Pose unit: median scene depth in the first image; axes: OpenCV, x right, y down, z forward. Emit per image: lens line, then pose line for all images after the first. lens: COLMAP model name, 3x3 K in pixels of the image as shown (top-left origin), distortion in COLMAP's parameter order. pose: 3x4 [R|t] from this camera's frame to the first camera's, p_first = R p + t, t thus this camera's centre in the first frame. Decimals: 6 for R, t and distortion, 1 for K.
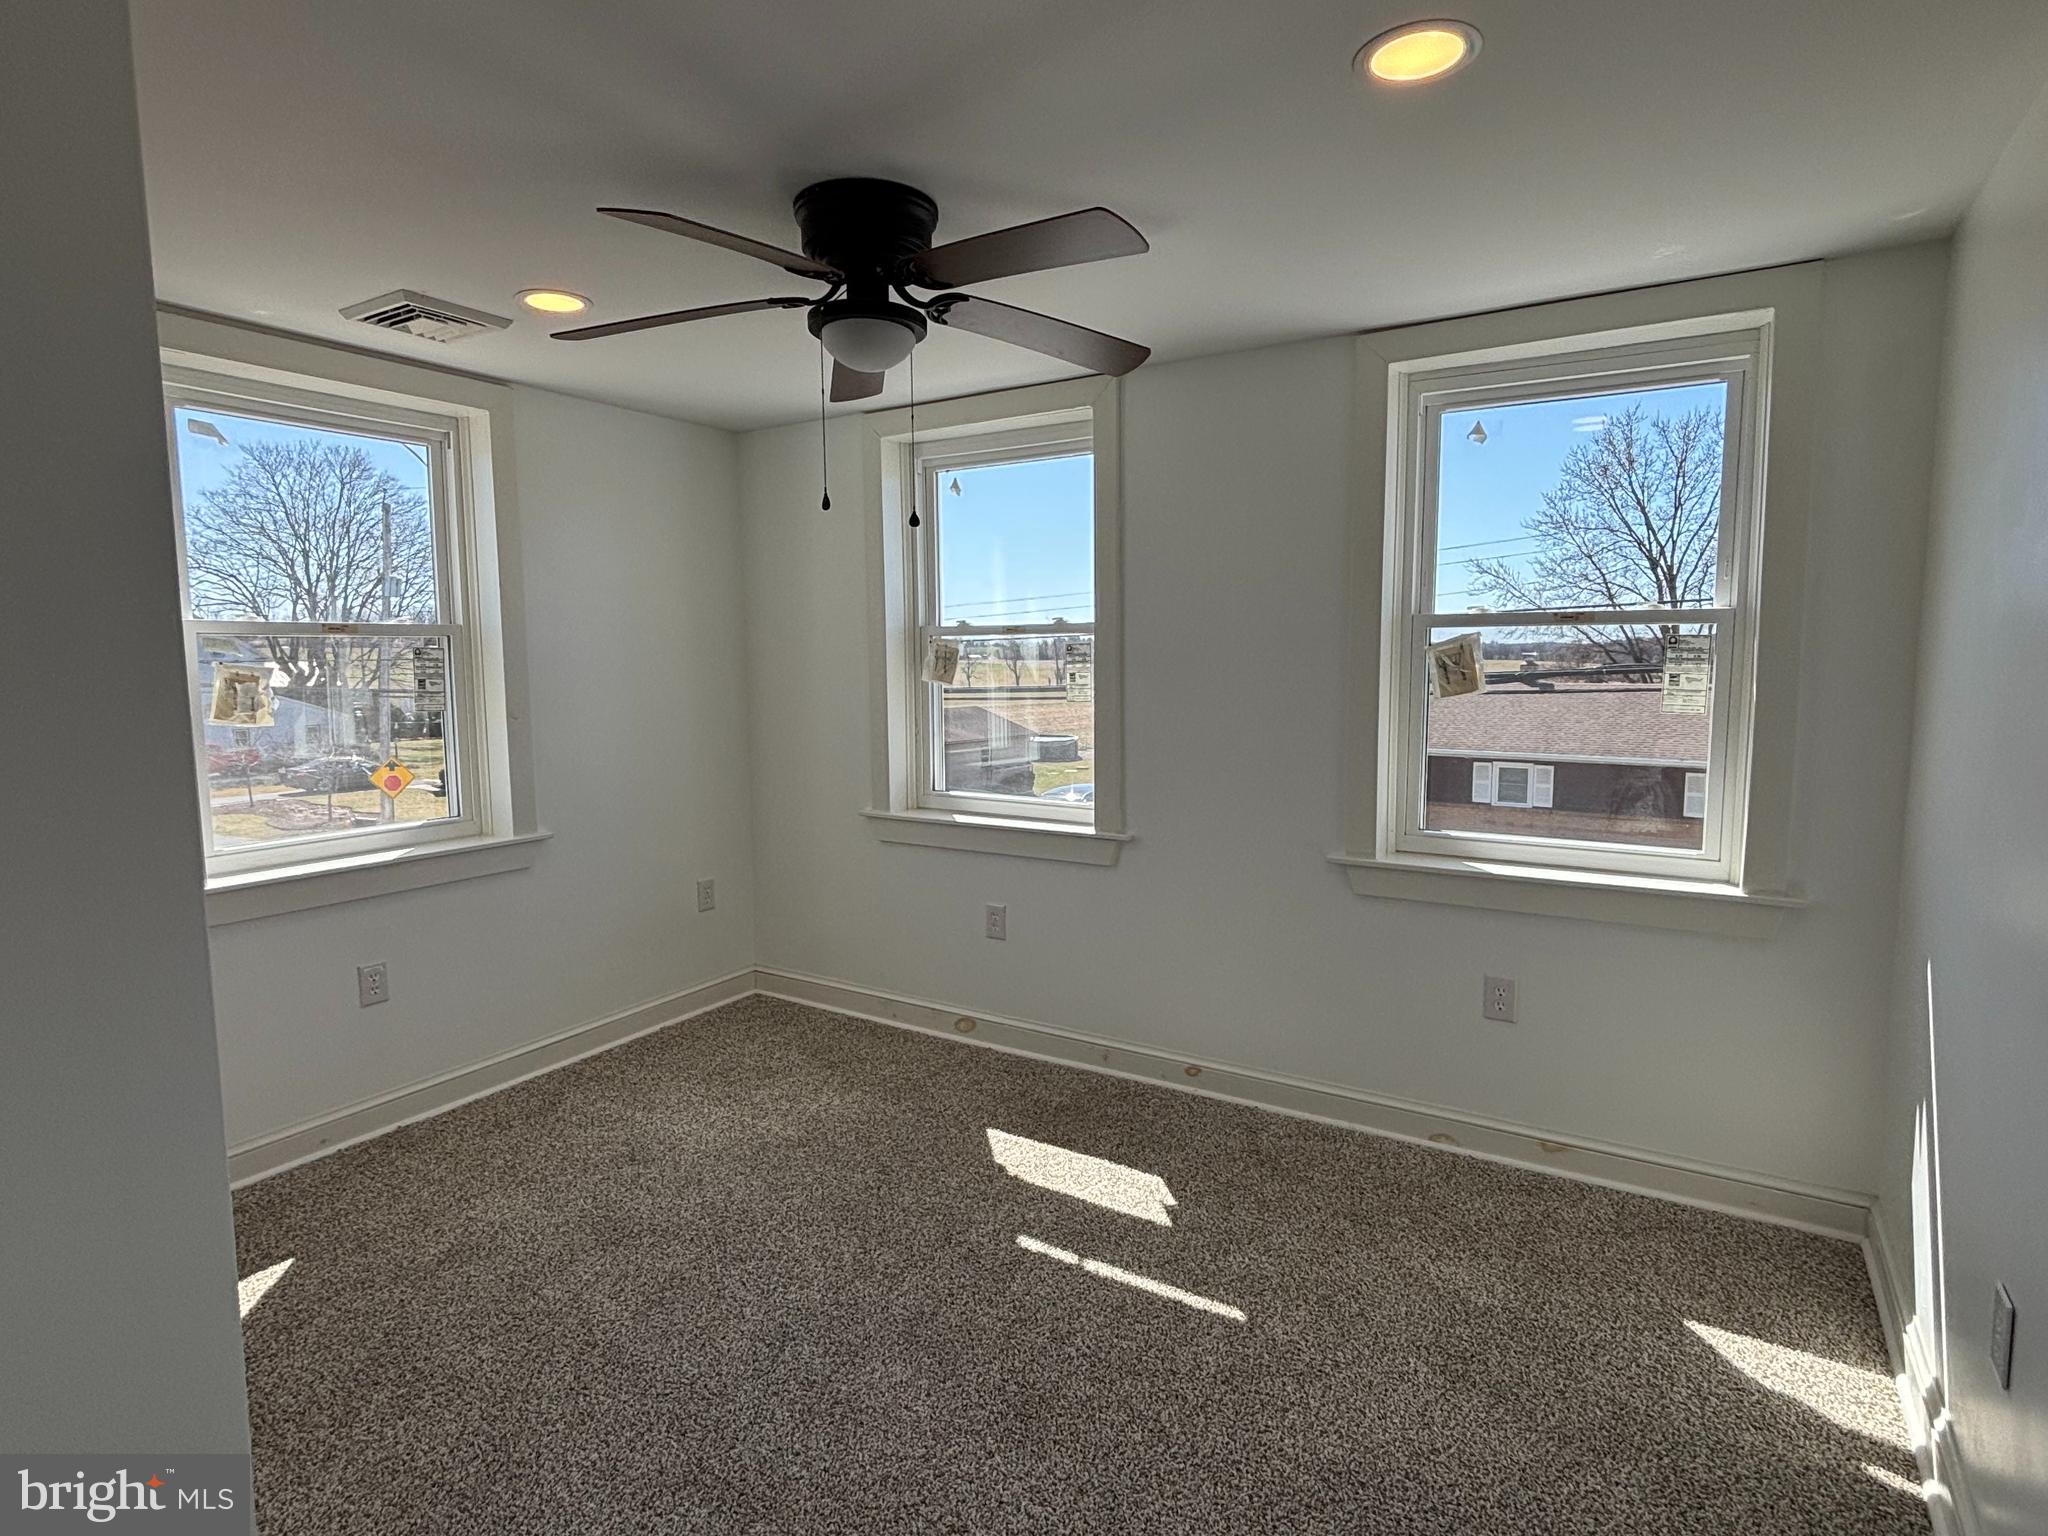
lens RADIAL K [[1087.0, 0, 1024.0], [0, 1087.0, 768.0], [0, 0, 1]] dist [-0.004427, -0.000736]
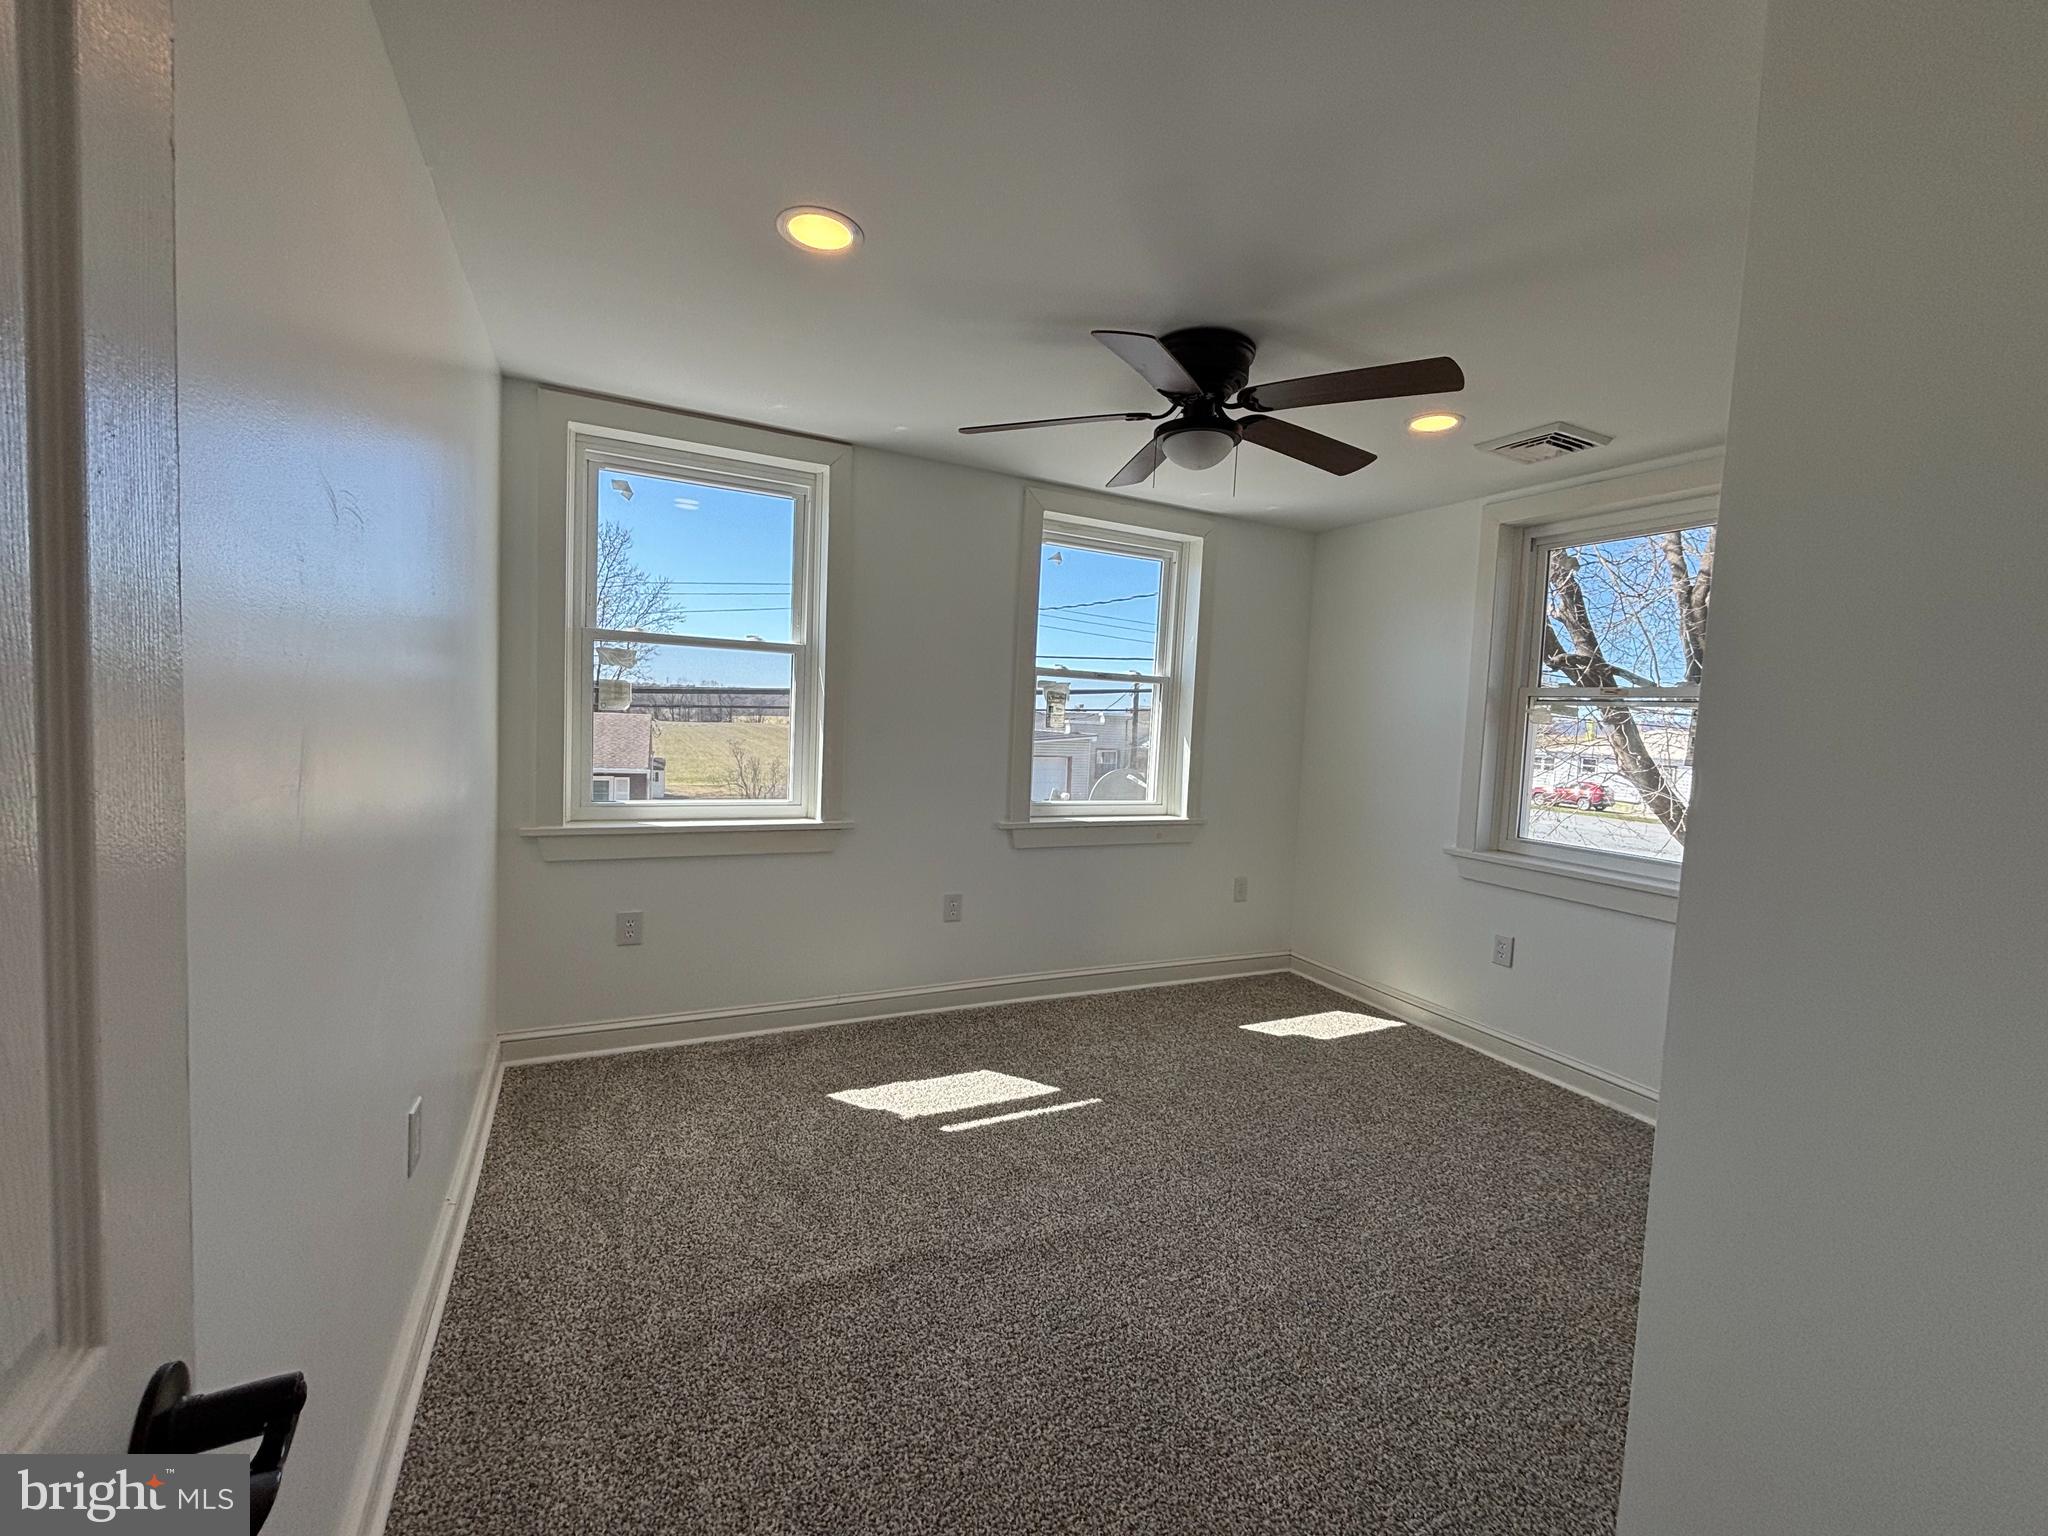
lens RADIAL K [[798.3, 0, 1022.1], [0, 798.3, 745.1], [0, 0, 1]] dist [0.000184, -0.000029]
pose [[0.504102, -0.023280, 0.863330, -0.395206], [0.018426, 0.999699, 0.016199, -0.025648], [-0.863448, 0.007742, 0.504379, 0.254957]]
